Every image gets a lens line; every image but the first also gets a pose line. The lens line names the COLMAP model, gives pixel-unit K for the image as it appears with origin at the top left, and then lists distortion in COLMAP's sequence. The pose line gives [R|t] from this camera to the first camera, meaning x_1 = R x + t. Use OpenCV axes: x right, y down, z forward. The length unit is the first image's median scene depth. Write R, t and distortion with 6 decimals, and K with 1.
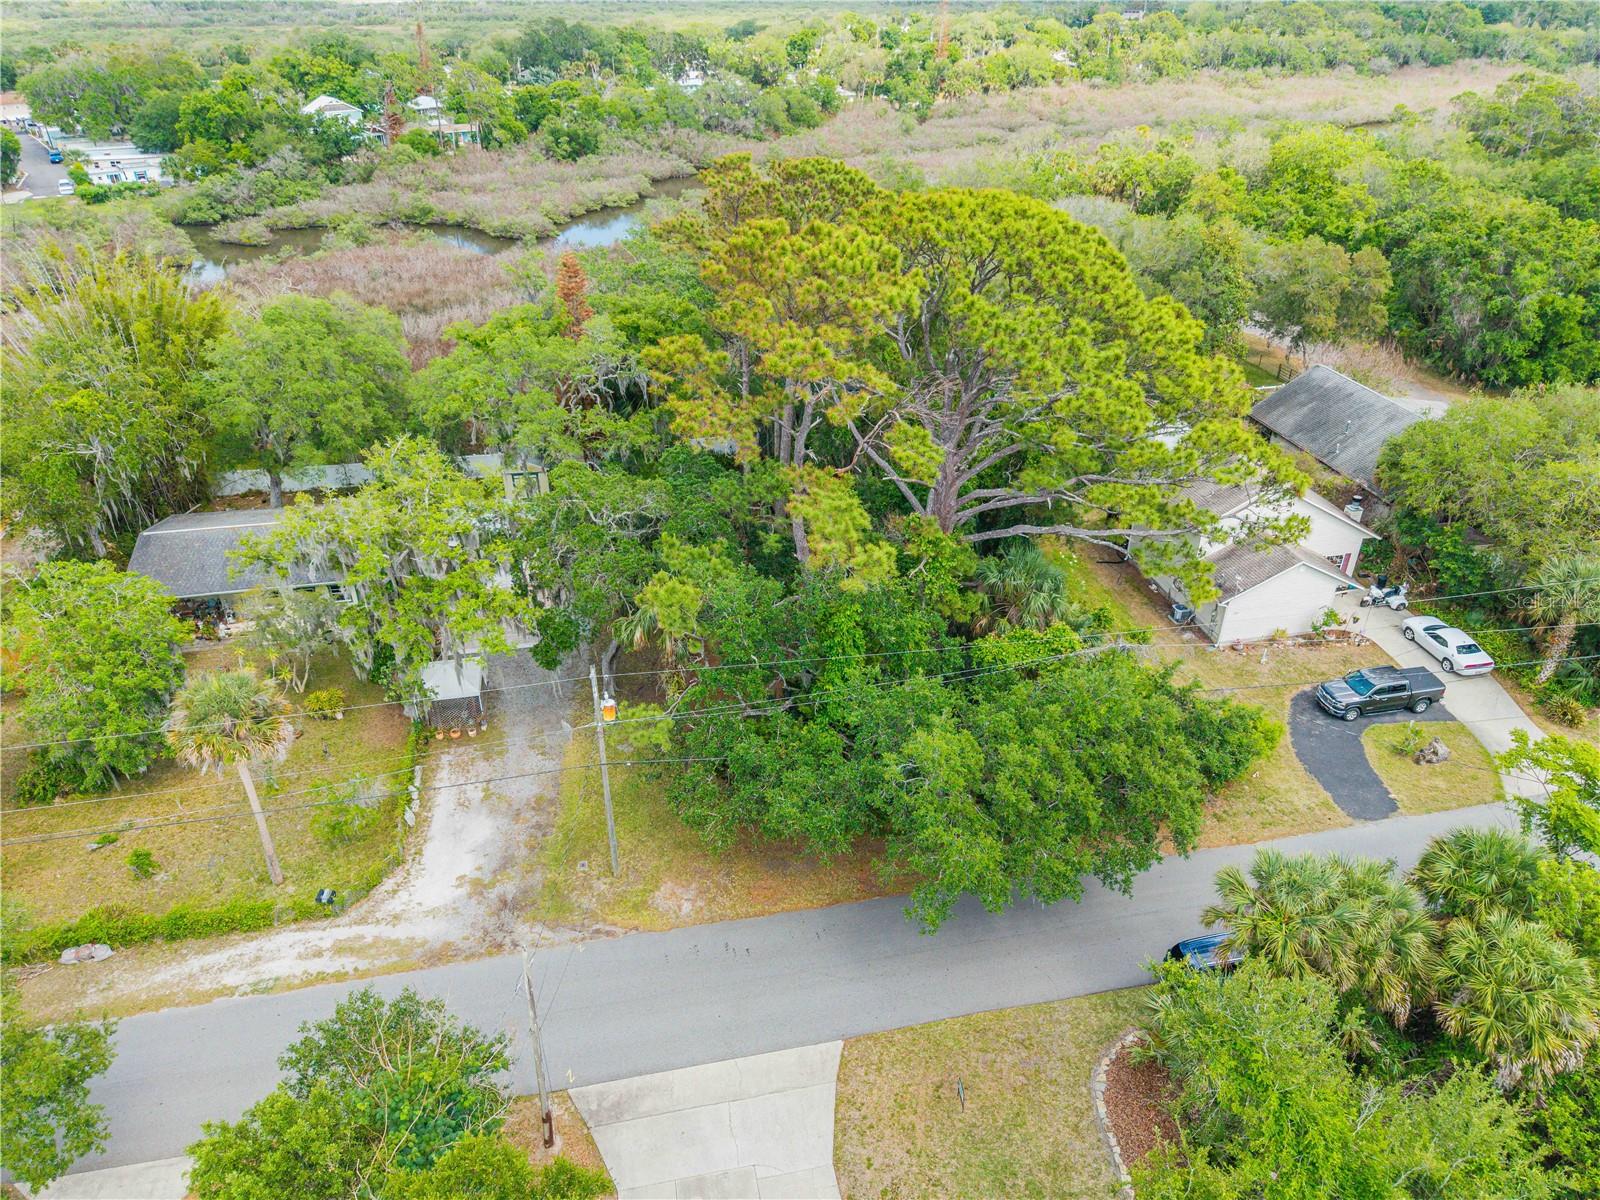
lens RADIAL K [[1076.9, 0, 800.0], [0, 1076.9, 600.0], [0, 0, 1]] dist [0.007756, -0.003810]
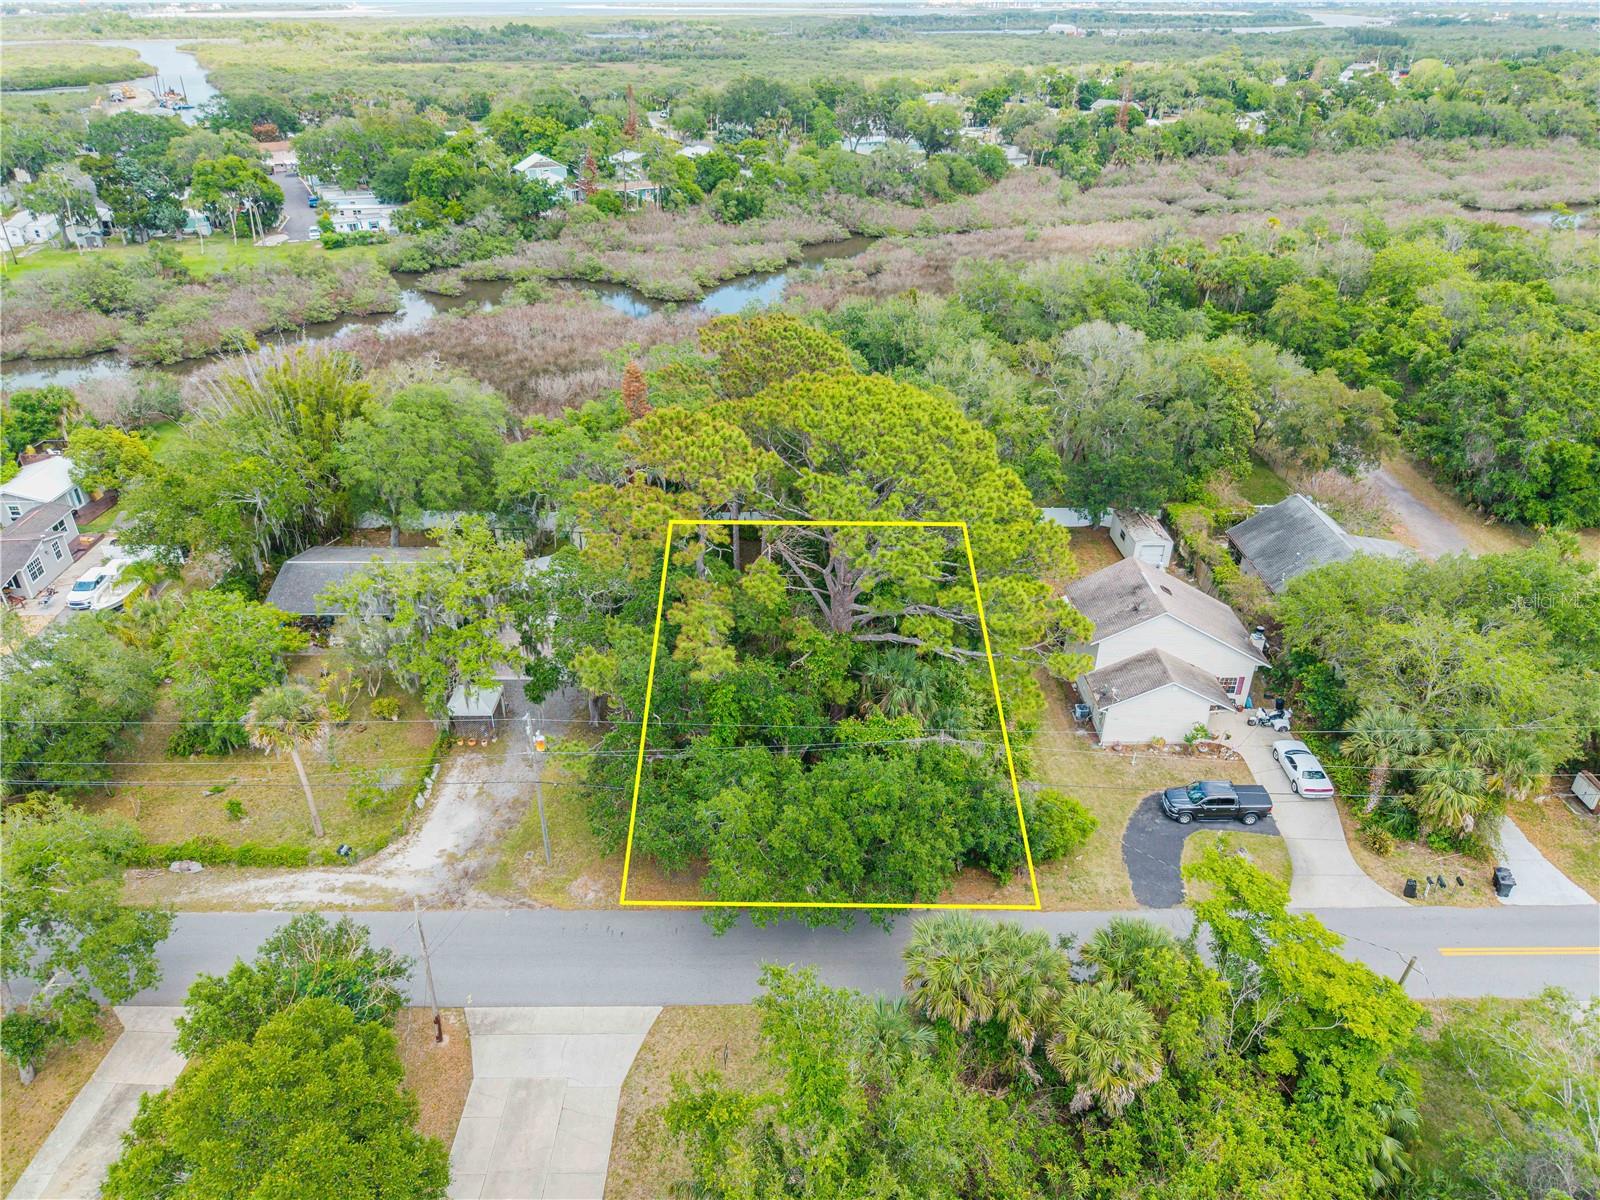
lens RADIAL K [[1076.9, 0, 800.0], [0, 1076.9, 600.0], [0, 0, 1]] dist [0.007756, -0.003810]
pose [[0.980778, 0.098936, -0.168183, 0.180183], [-0.101953, 0.994745, -0.009382, -0.050373], [0.166371, 0.026349, 0.985711, -0.153176]]
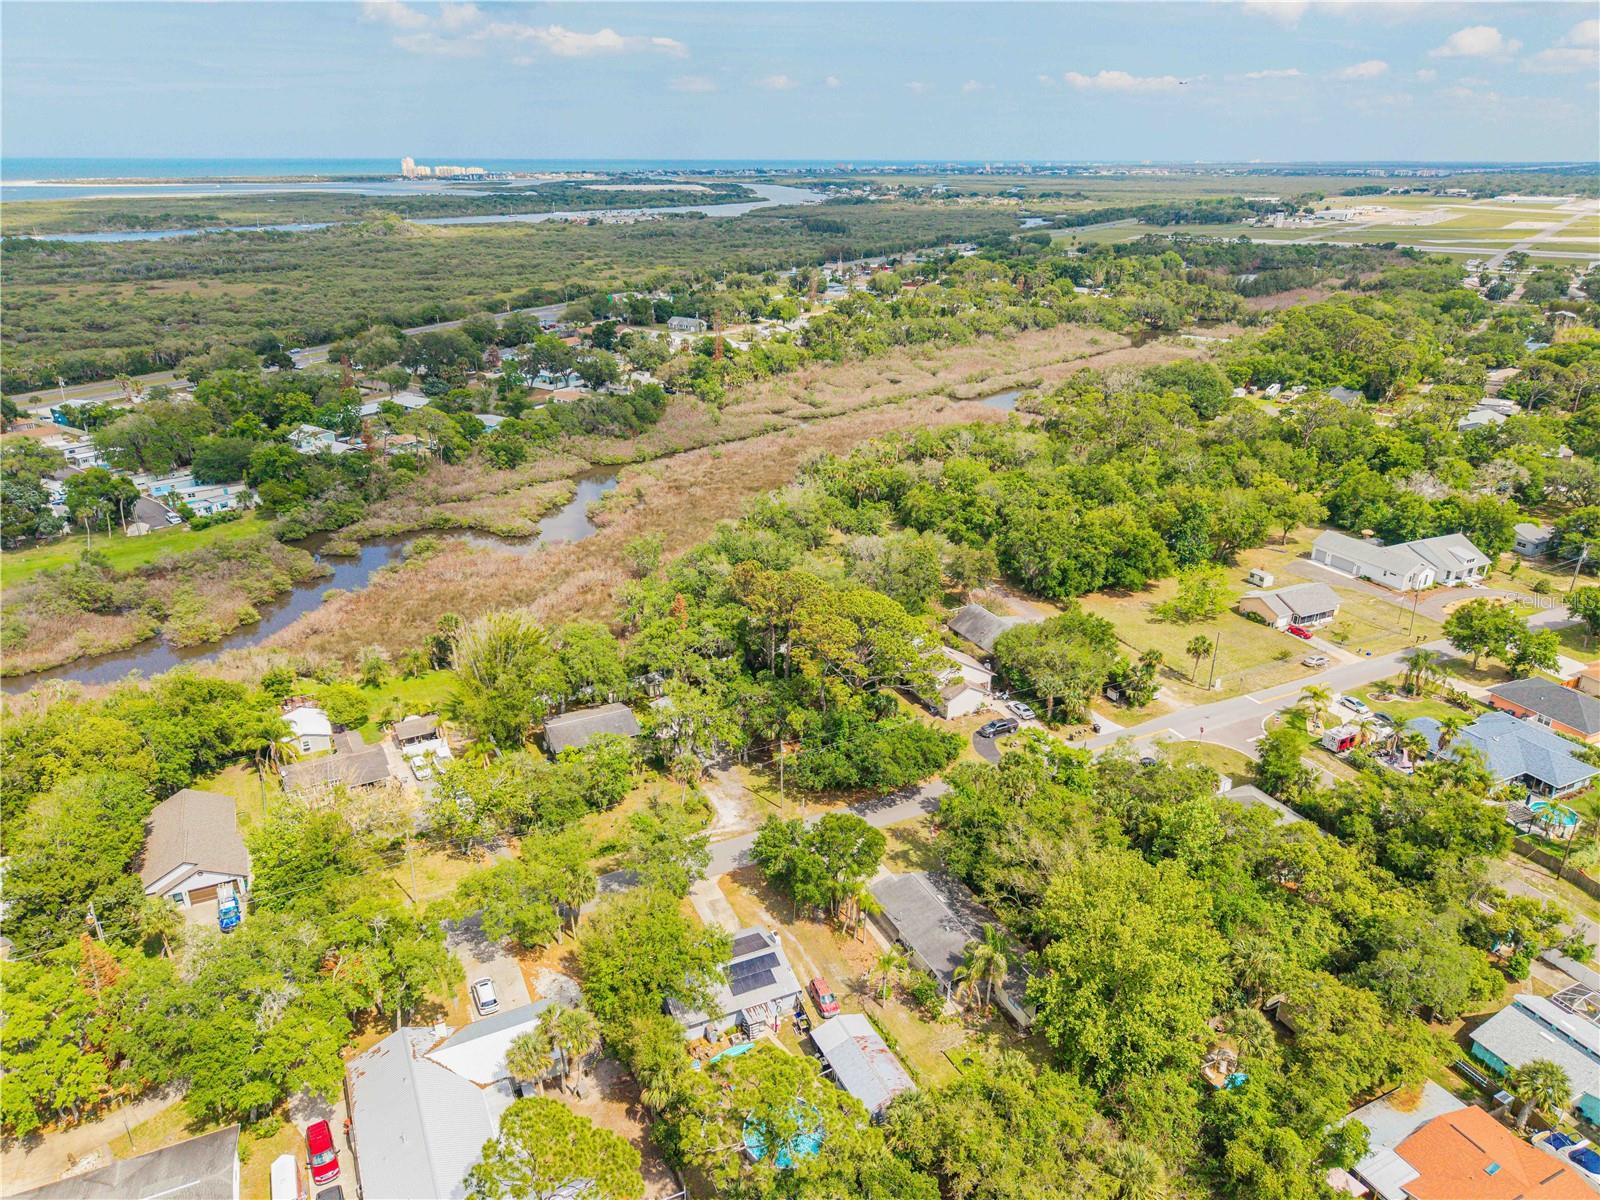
lens RADIAL K [[1076.9, 0, 800.0], [0, 1076.9, 600.0], [0, 0, 1]] dist [0.007756, -0.003810]
pose [[0.968736, -0.092096, 0.230365, -0.440611], [0.123329, 0.984455, -0.125057, 0.028382], [-0.215267, 0.149558, 0.965035, -1.221806]]
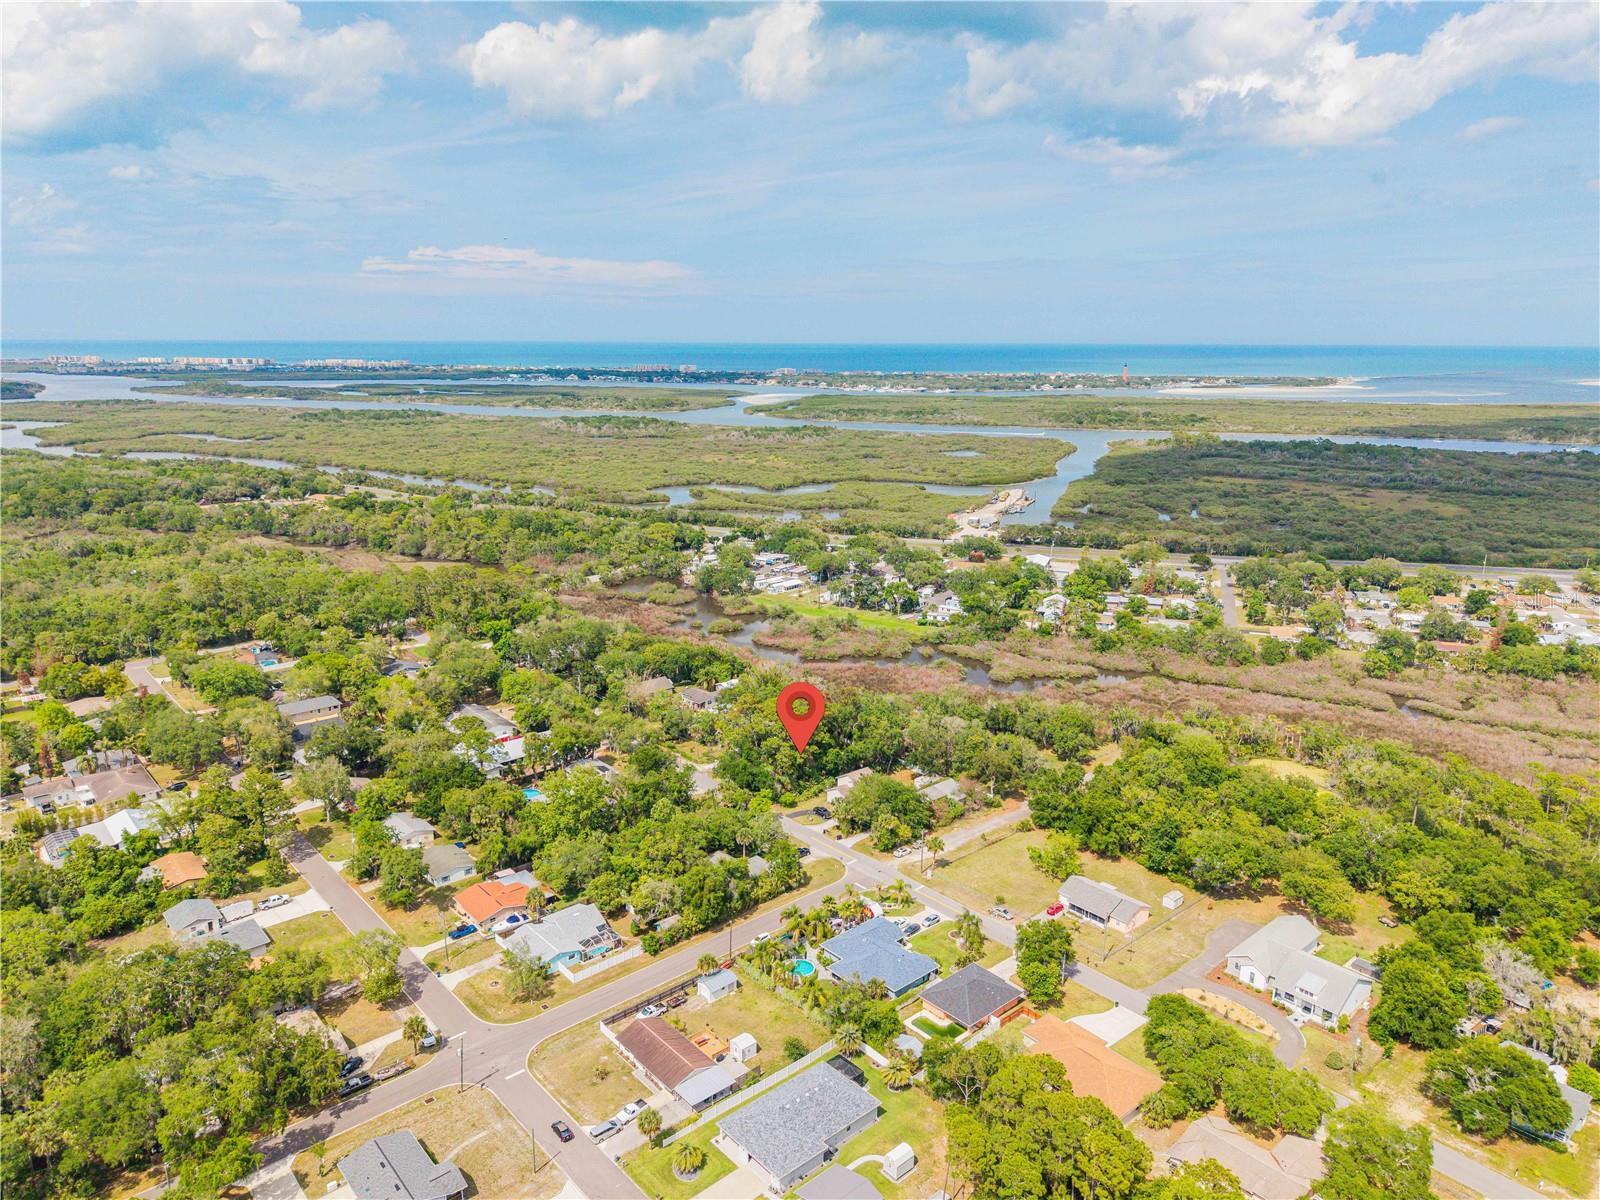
lens RADIAL K [[1059.1, 0, 800.0], [0, 1059.1, 600.0], [0, 0, 1]] dist [0.086425, -0.002198]
pose [[0.498789, 0.207845, -0.841433, 3.042396], [-0.442372, 0.895897, -0.040933, -0.377834], [0.745330, 0.392643, 0.538808, -1.484364]]
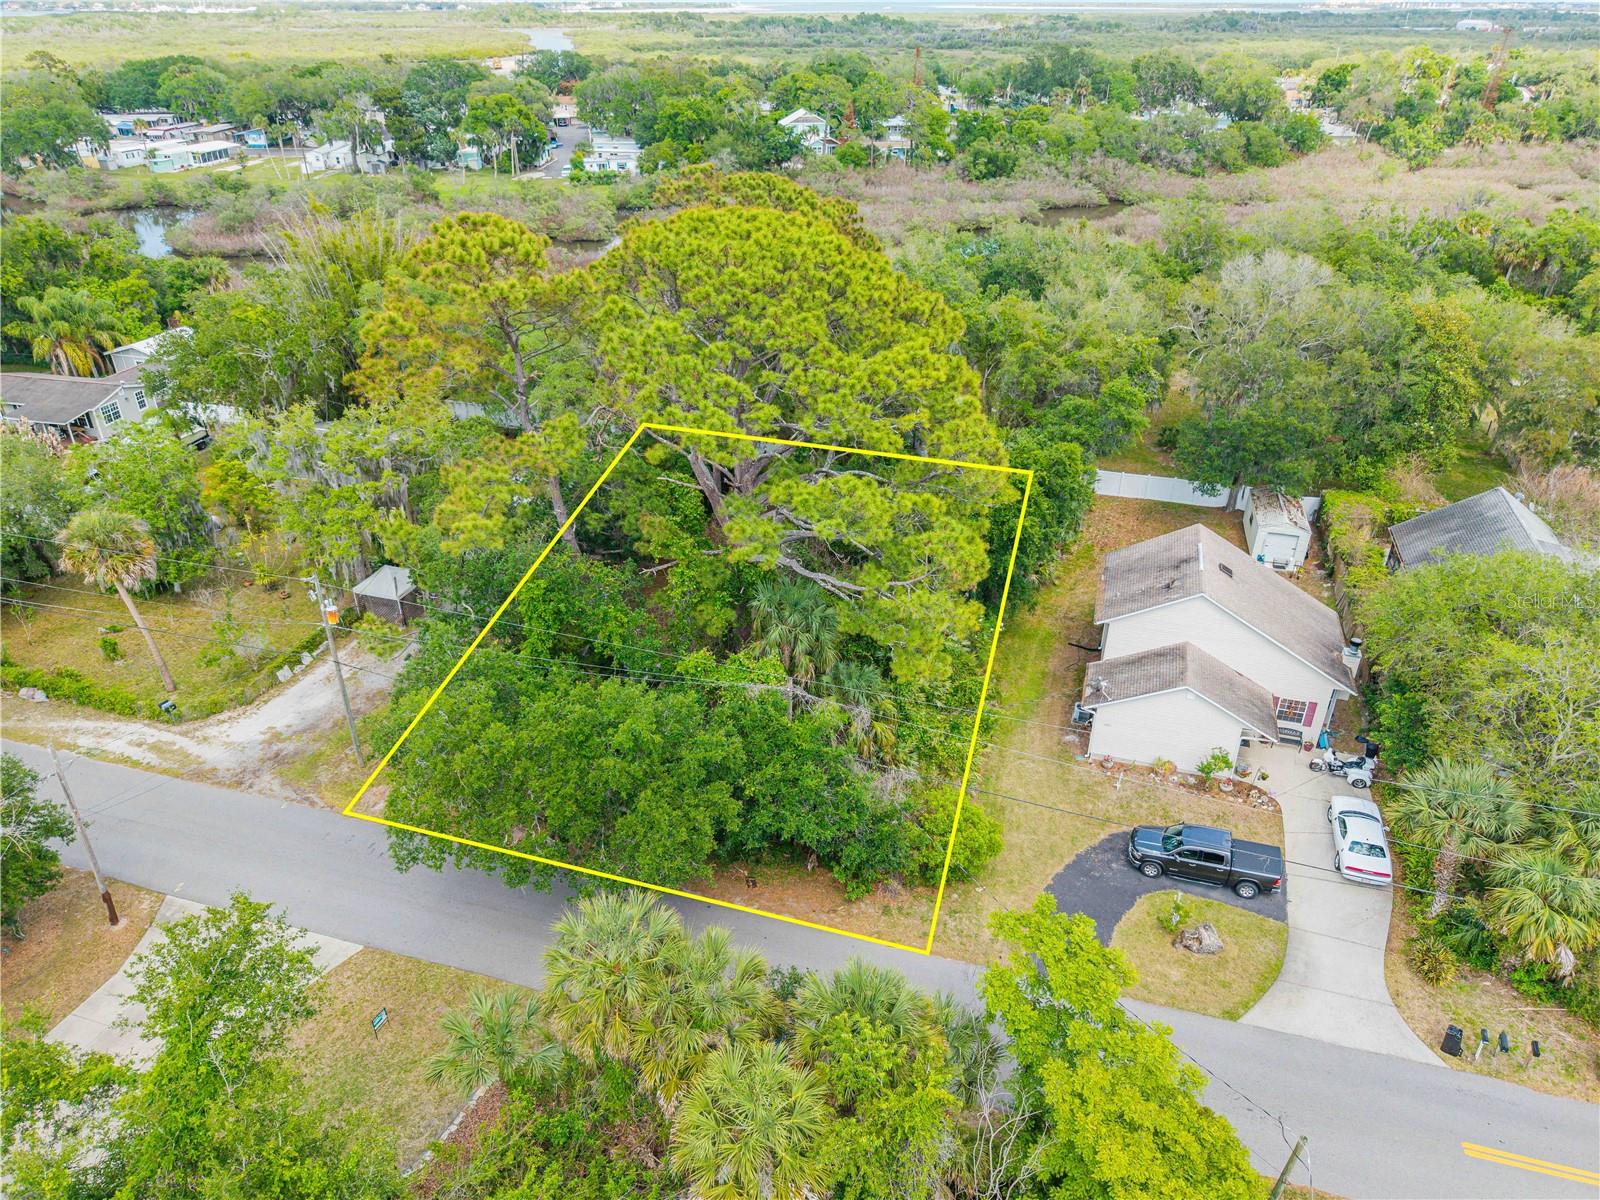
lens RADIAL K [[1076.9, 0, 800.0], [0, 1076.9, 600.0], [0, 0, 1]] dist [0.007756, -0.003810]
pose [[0.877853, 0.236999, -0.416179, 0.375284], [-0.245251, 0.968849, 0.034412, -0.039042], [0.411370, 0.071860, 0.908631, 0.070606]]
